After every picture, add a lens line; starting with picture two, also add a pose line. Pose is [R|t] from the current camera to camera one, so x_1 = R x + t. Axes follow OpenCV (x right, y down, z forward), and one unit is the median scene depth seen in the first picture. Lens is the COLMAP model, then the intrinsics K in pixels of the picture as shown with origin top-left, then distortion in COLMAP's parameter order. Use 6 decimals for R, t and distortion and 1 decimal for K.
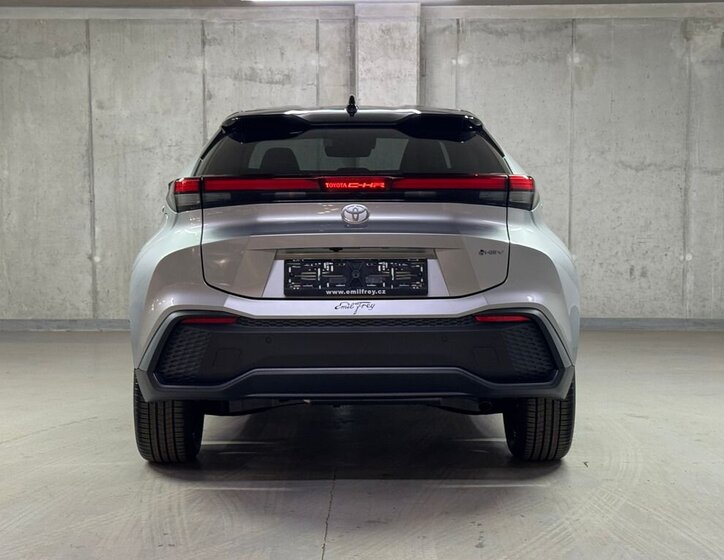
lens RADIAL K [[1302.8, 0, 362.0], [0, 1302.8, 280.0], [0, 0, 1]] dist [0.177220, -0.170722]
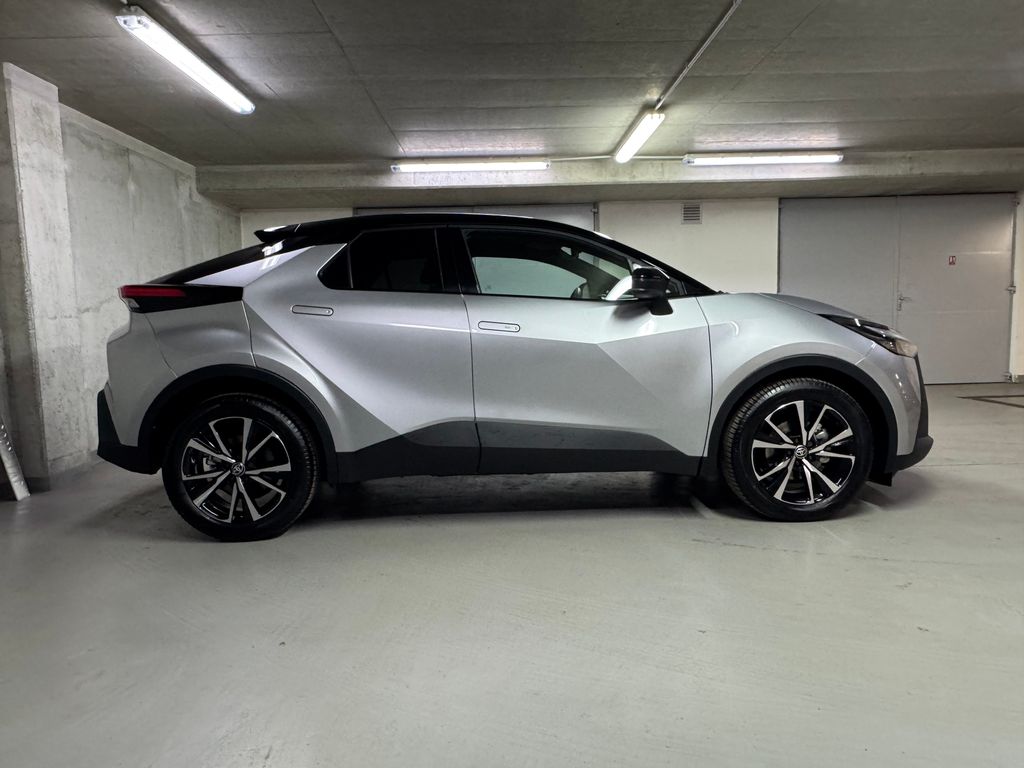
lens RADIAL K [[708.5, 0, 512.0], [0, 708.5, 384.0], [0, 0, 1]] dist [-0.002673, 0.003834]
pose [[-0.029069, -0.101232, 0.994438, -0.428198], [0.101400, 0.989428, 0.103686, -0.039306], [-0.994421, 0.103850, -0.018497, 0.722884]]
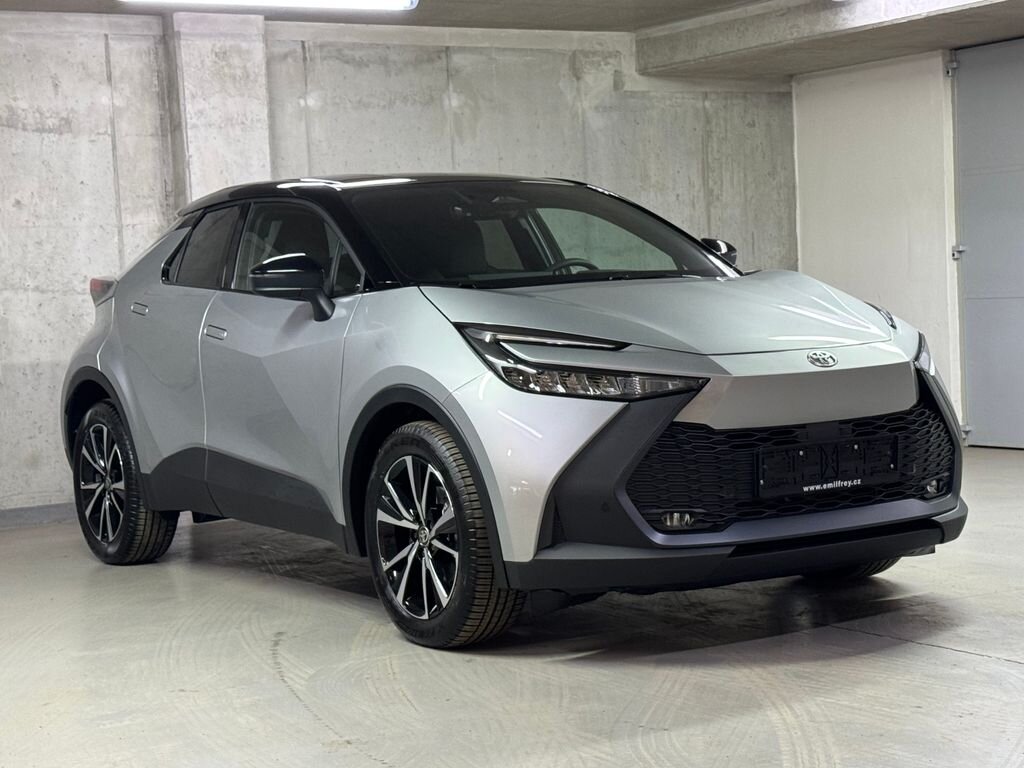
lens RADIAL K [[1930.7, 0, 519.3], [0, 1930.7, 382.8], [0, 0, 1]] dist [0.167236, -0.098515]
pose [[0.843024, -0.068741, 0.533466, -0.389303], [0.089256, 0.995928, -0.012716, 0.003858], [-0.530419, 0.058335, 0.845726, 0.082904]]
